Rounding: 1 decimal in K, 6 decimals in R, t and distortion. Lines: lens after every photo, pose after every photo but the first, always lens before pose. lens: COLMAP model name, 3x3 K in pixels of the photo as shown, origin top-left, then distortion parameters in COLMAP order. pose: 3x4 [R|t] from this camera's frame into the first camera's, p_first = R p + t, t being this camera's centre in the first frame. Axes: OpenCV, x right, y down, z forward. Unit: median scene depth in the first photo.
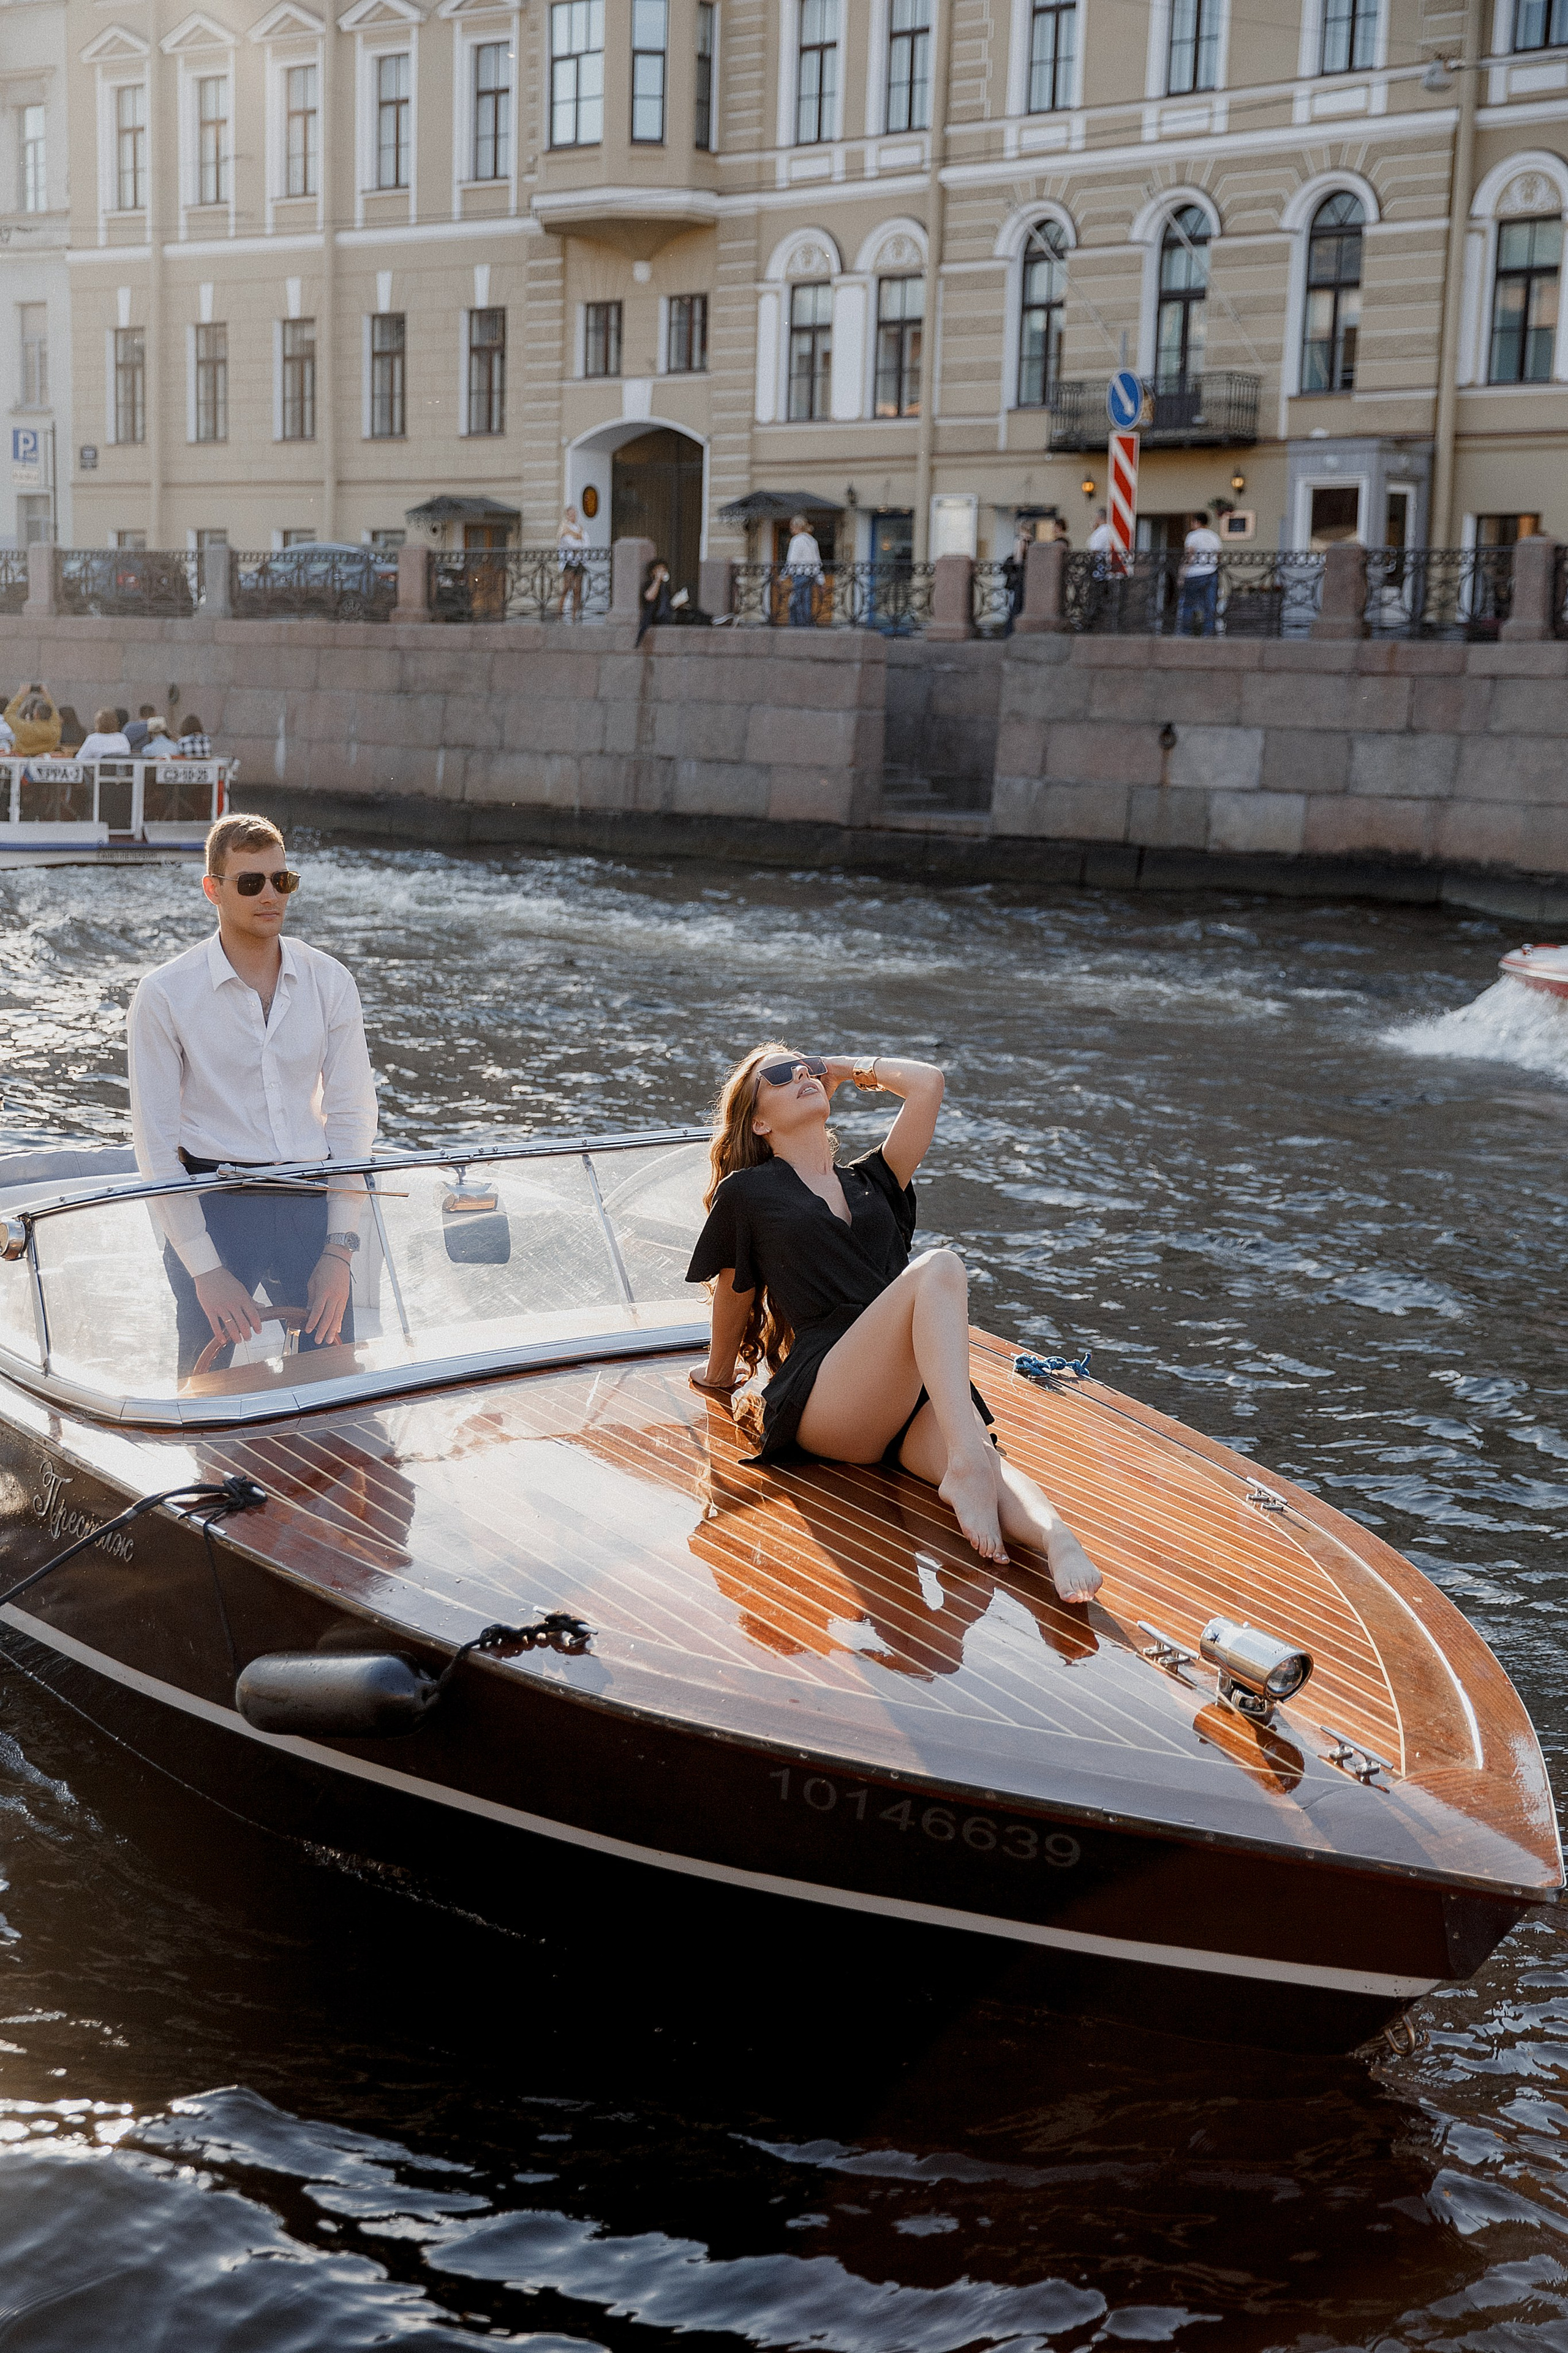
lens RADIAL K [[3176.0, 0, 824.8], [0, 3176.0, 1202.3], [0, 0, 1]] dist [0.079822, 0.048206]
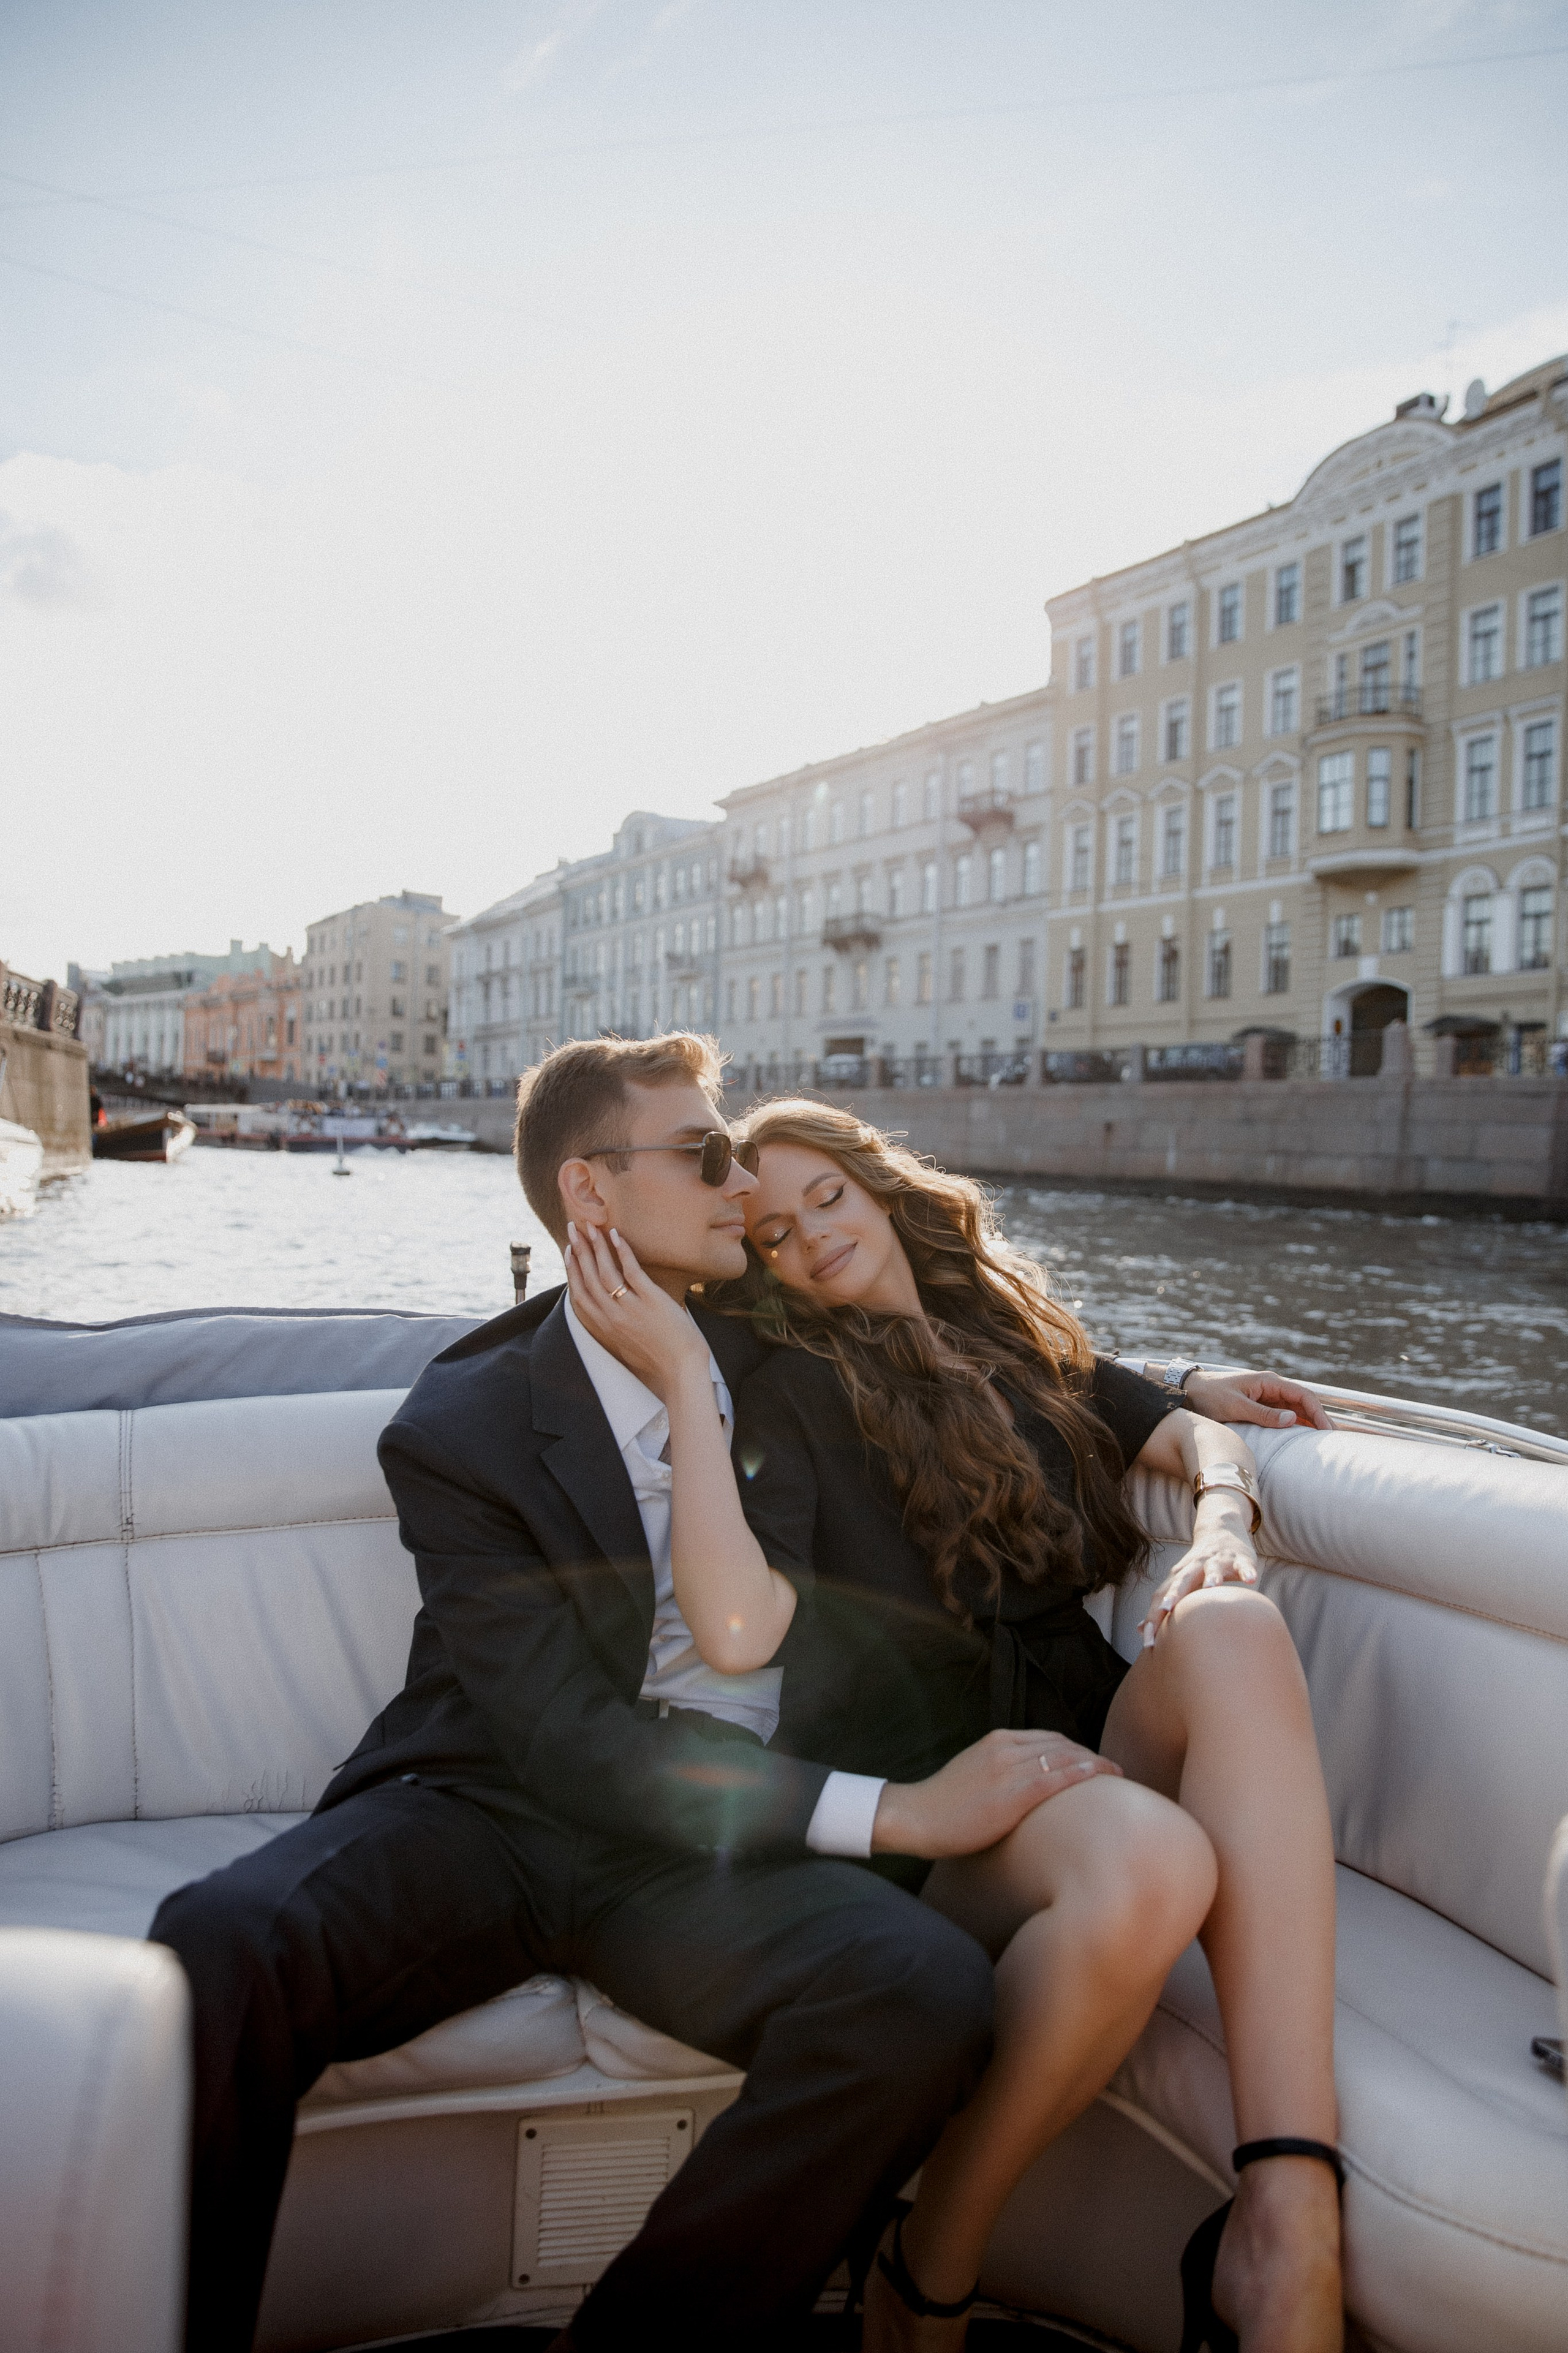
lens RADIAL K [[1596.0, 0, 792.2], [0, 1596.0, 1175.9], [0, 0, 1]] dist [-0.104512, 0.078190]
pose [[0.934613, 0.004164, -0.355643, -0.053316], [-0.059019, 0.987884, -0.143533, 0.001826], [0.350737, 0.155137, 0.923535, 0.133419]]
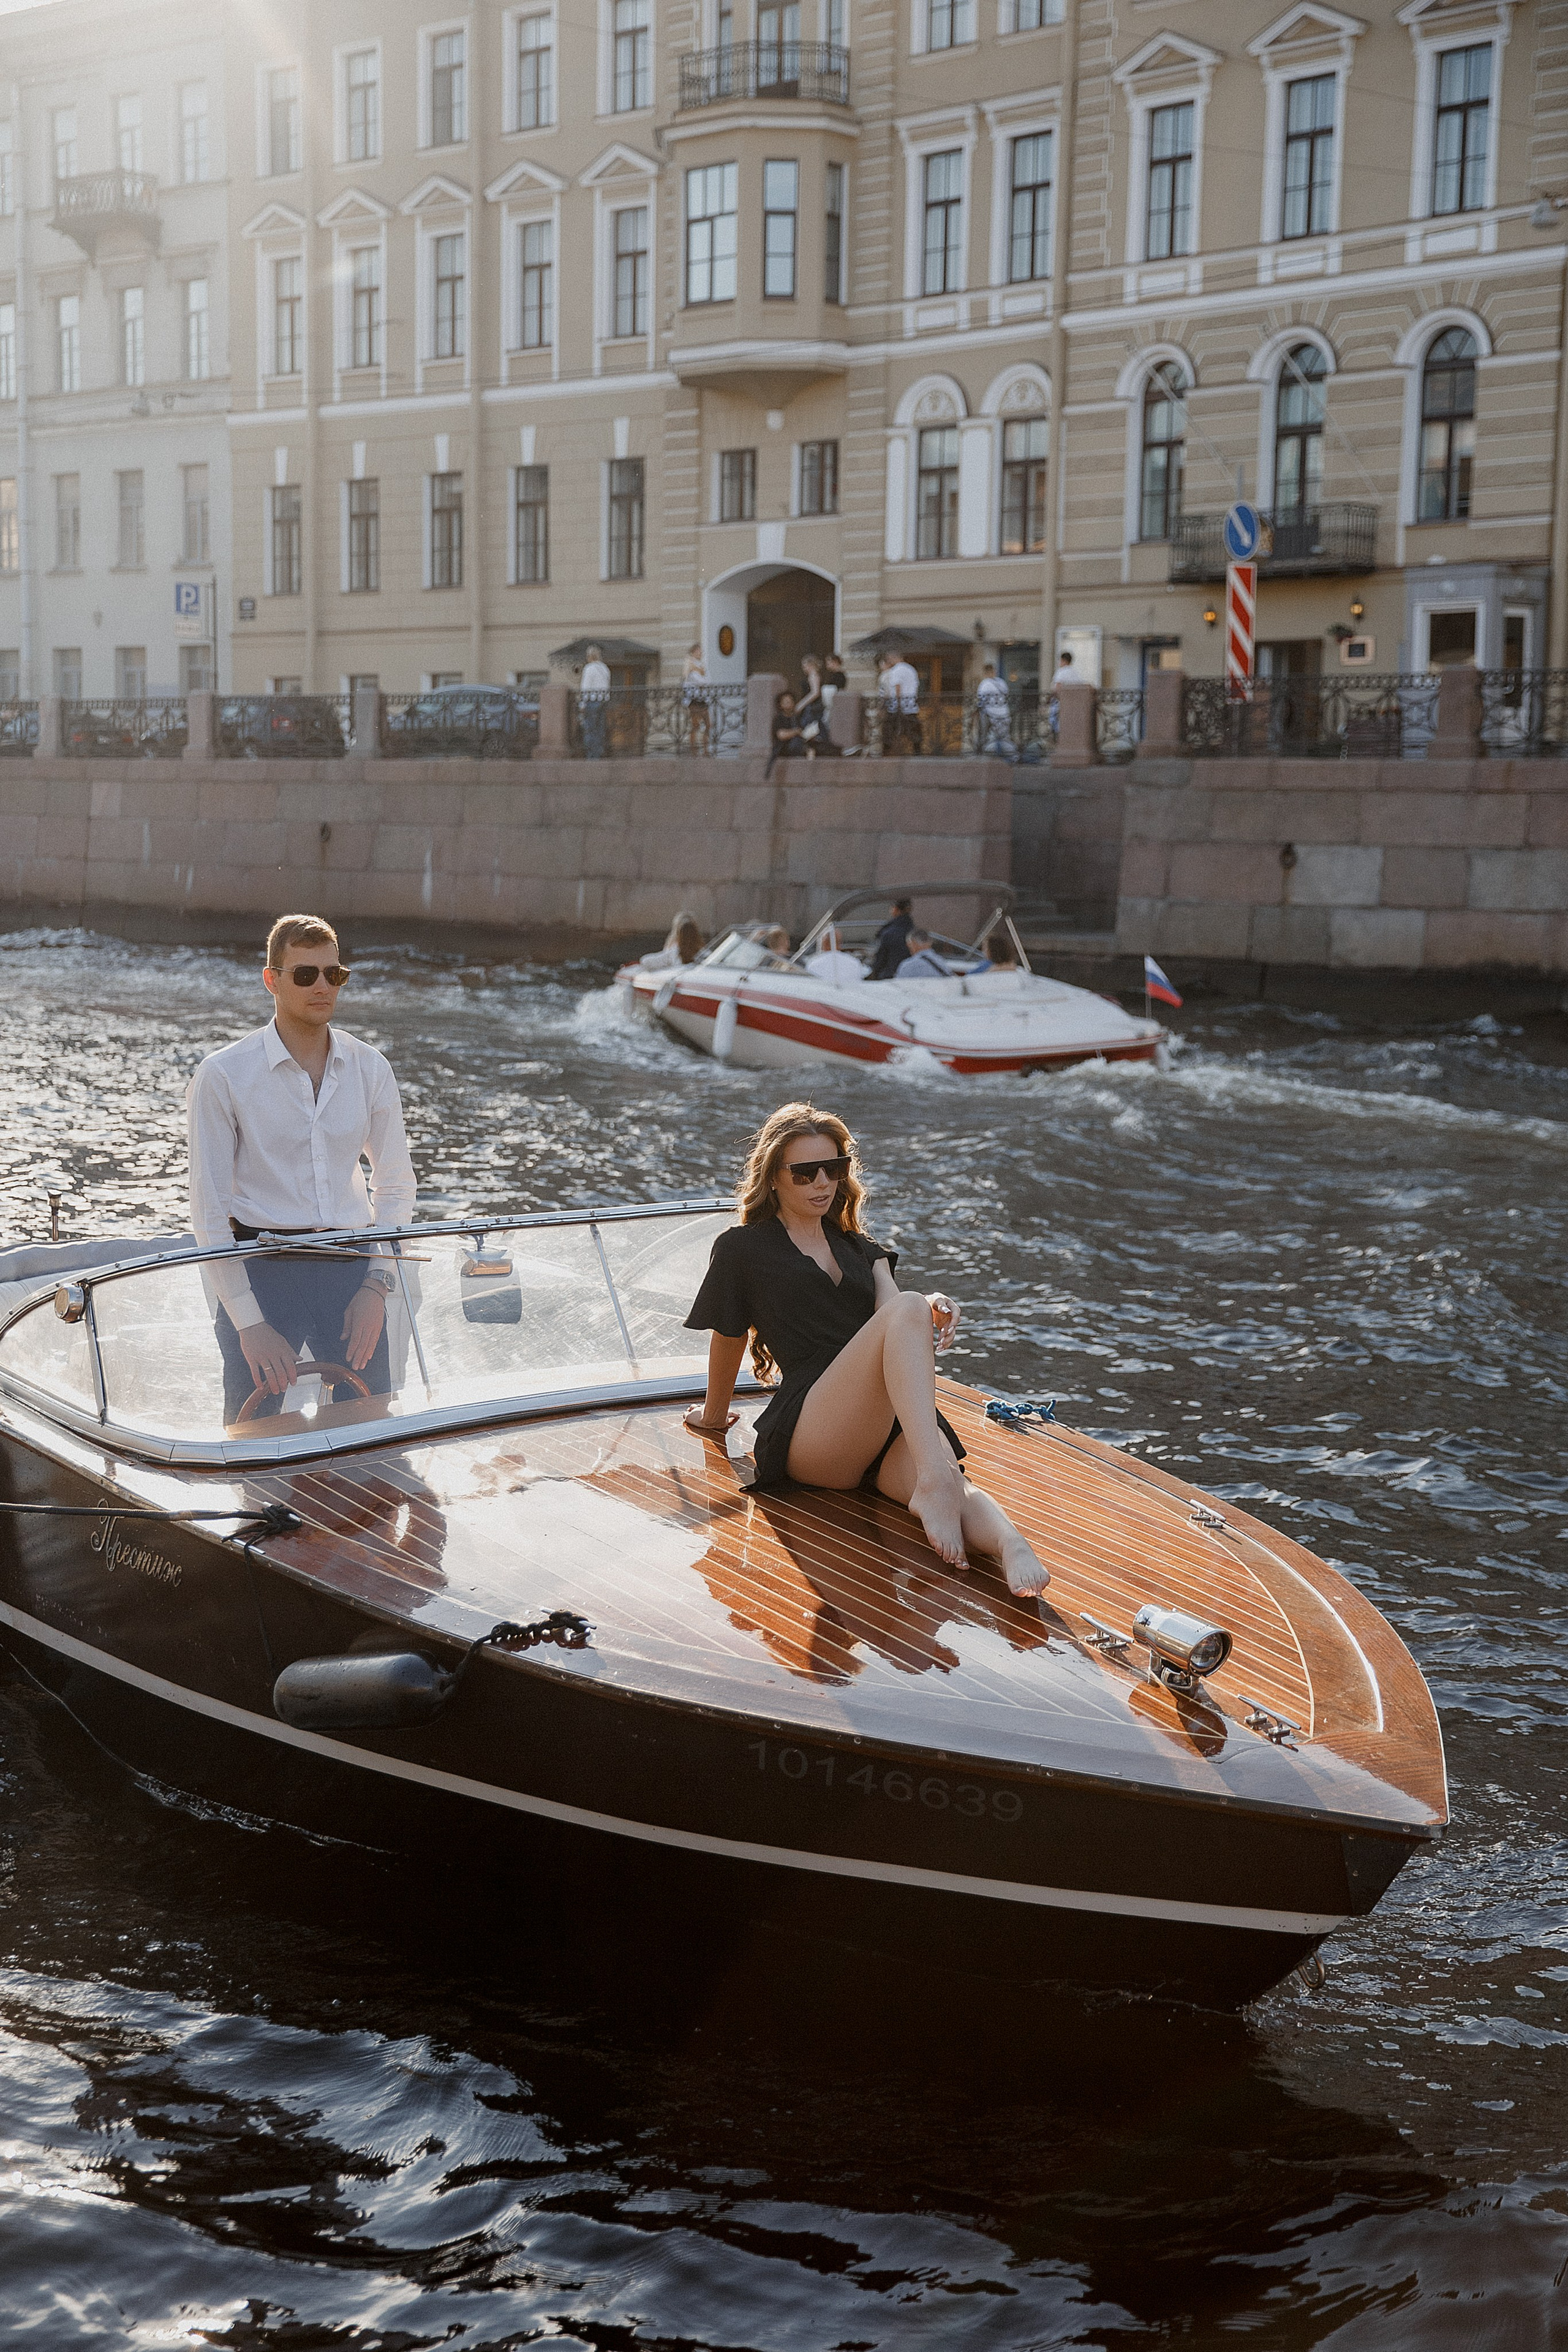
lens RADIAL K [[3129.3, 0, 820.9], [0, 3129.3, 1176.2], [0, 0, 1]] dist [0.081933, 0.082337]
pose [[0.998850, -0.010901, -0.046693, 0.002972], [0.008730, 0.998883, -0.046444, 0.001356], [0.047147, 0.045983, 0.997829, -0.005163]]
